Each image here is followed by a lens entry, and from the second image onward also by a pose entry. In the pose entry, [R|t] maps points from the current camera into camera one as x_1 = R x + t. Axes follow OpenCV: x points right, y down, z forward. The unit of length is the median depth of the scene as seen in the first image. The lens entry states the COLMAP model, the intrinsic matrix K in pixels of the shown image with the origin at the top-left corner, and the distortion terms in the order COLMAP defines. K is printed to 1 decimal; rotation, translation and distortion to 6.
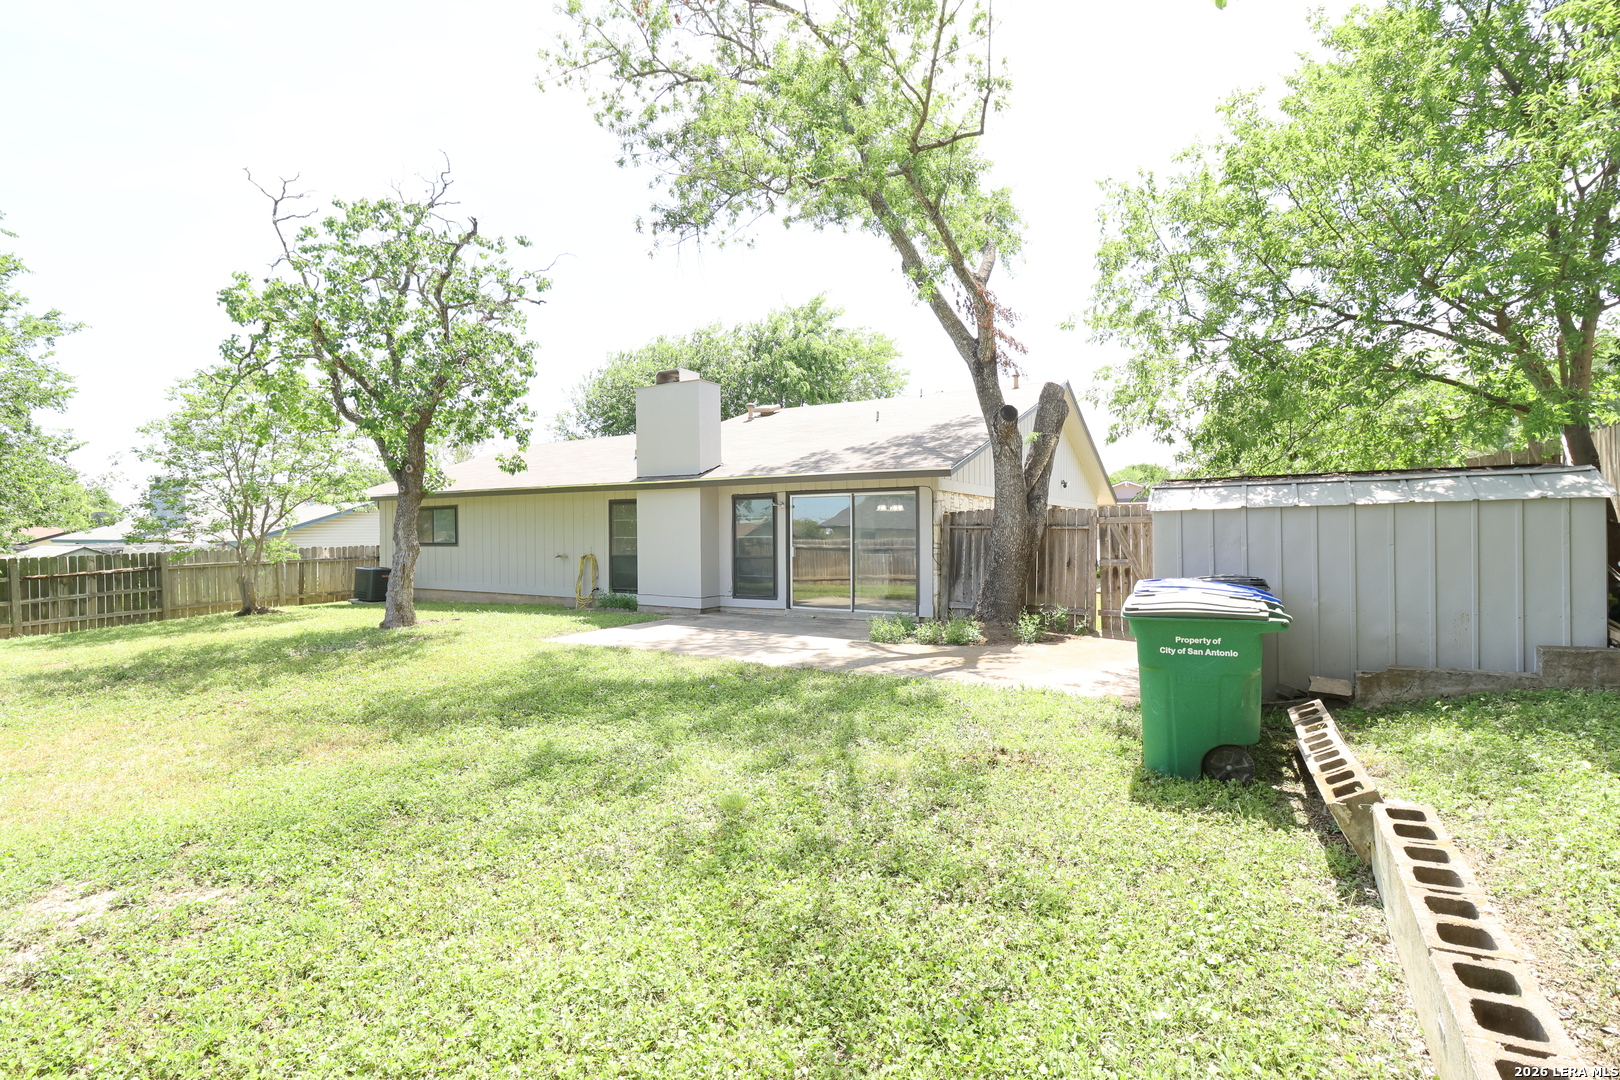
lens RADIAL K [[747.3, 0, 815.4], [0, 747.3, 539.5], [0, 0, 1]] dist [0.002080, -0.001589]
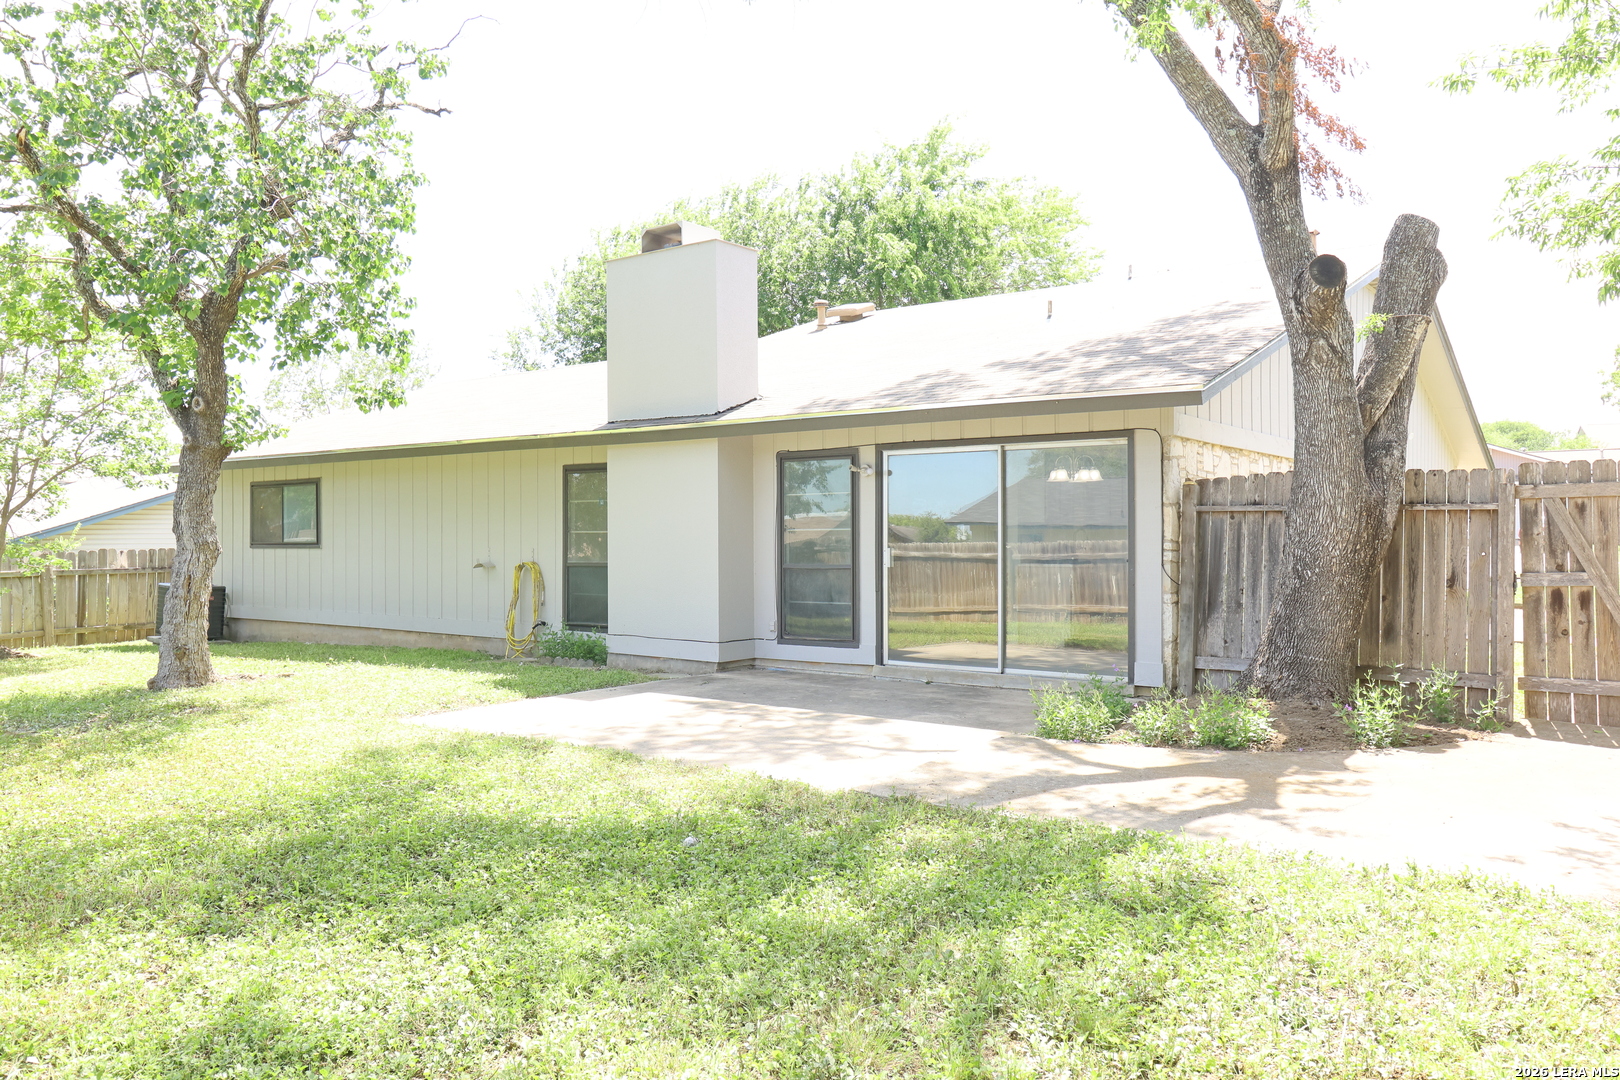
lens RADIAL K [[1204.6, 0, 802.4], [0, 1204.6, 531.4], [0, 0, 1]] dist [-0.005088, -0.000529]
pose [[0.993408, 0.002013, -0.114618, 0.008464], [-0.003532, 0.999909, -0.013044, 0.010343], [0.114582, 0.013363, 0.993324, 0.160945]]
